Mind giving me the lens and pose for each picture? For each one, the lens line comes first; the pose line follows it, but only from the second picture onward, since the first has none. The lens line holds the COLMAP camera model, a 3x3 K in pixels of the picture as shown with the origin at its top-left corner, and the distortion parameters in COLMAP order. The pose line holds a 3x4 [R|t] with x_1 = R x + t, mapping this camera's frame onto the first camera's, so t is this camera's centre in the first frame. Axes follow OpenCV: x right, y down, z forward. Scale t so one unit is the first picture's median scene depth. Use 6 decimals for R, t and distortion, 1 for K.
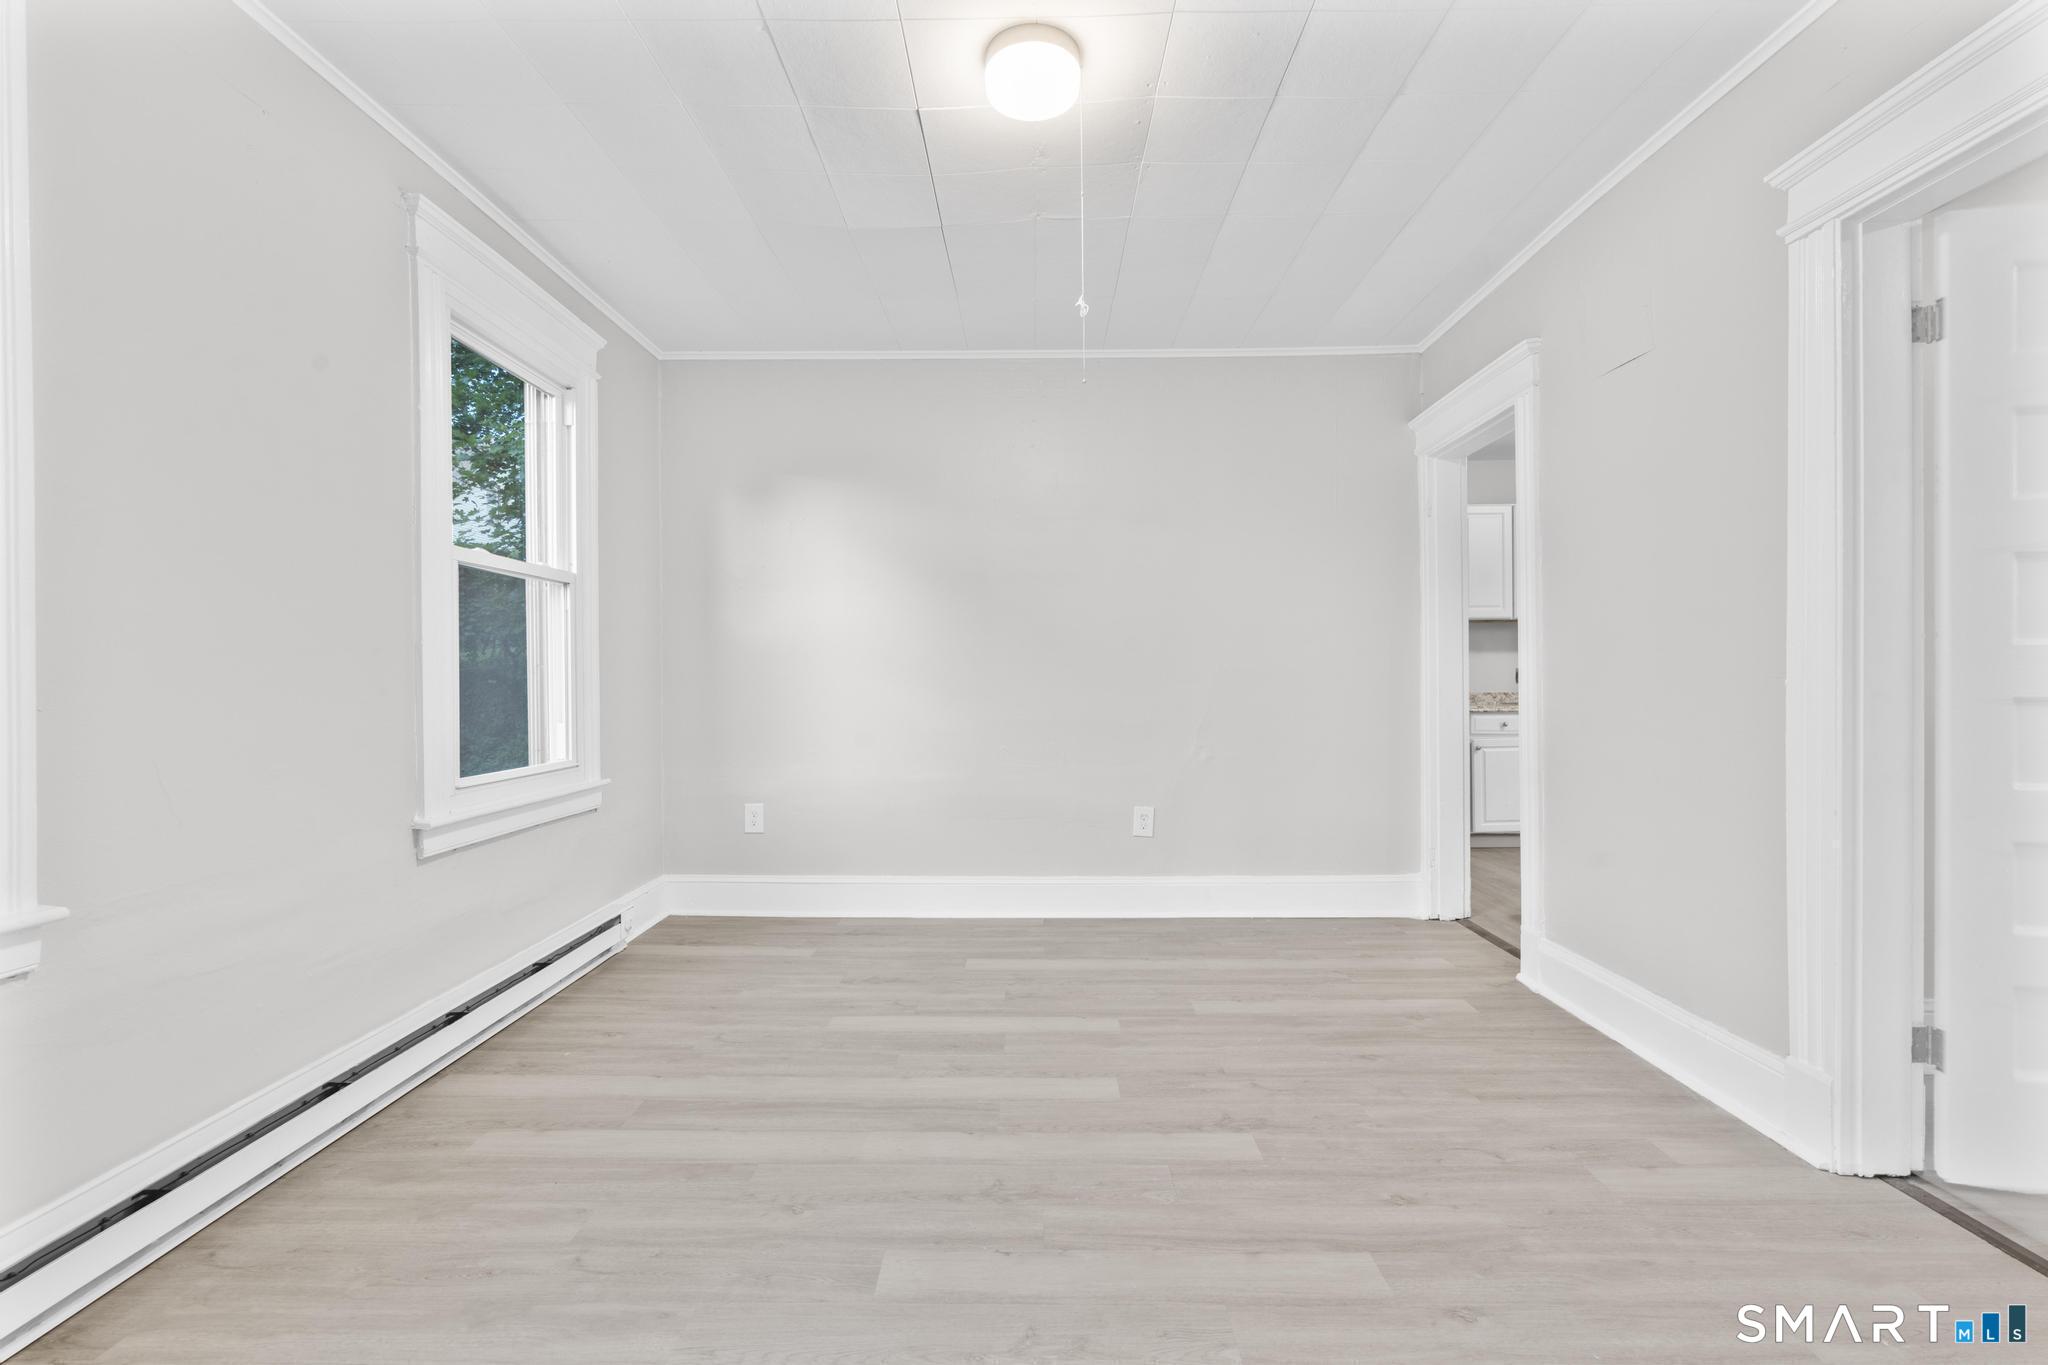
lens RADIAL K [[903.6, 0, 1030.0], [0, 903.6, 683.7], [0, 0, 1]] dist [-0.000849, -0.000344]
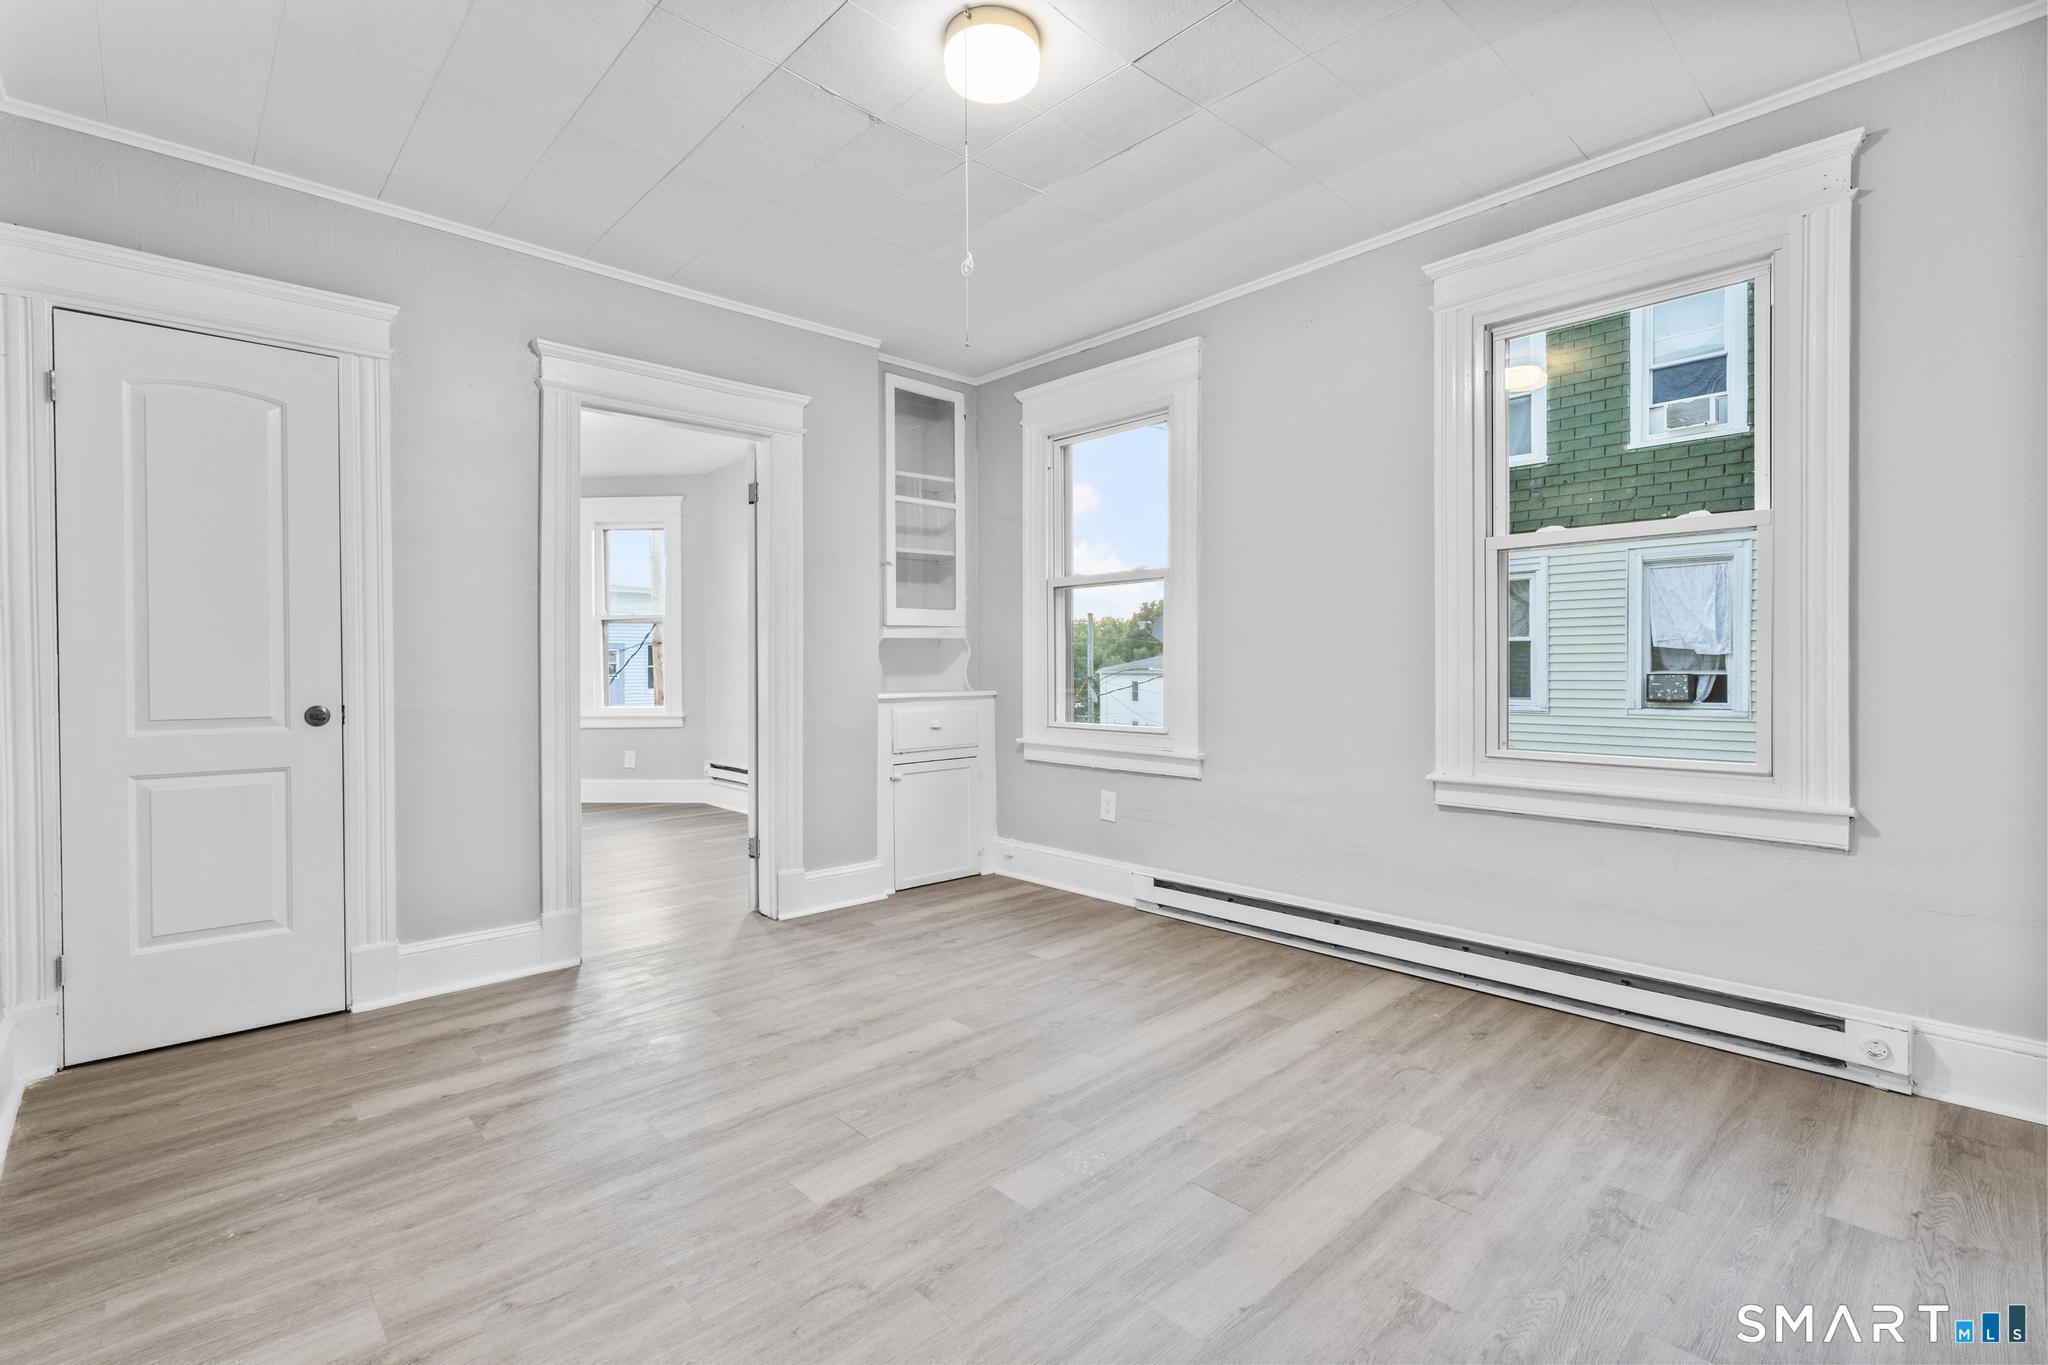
lens RADIAL K [[928.8, 0, 1024.0], [0, 928.8, 682.5], [0, 0, 1]] dist [-0.001218, 0.000519]
pose [[-0.719113, 0.022608, -0.694526, 0.674679], [0.004878, 0.999610, 0.027489, -0.010776], [0.694876, 0.016380, -0.718943, 1.691672]]
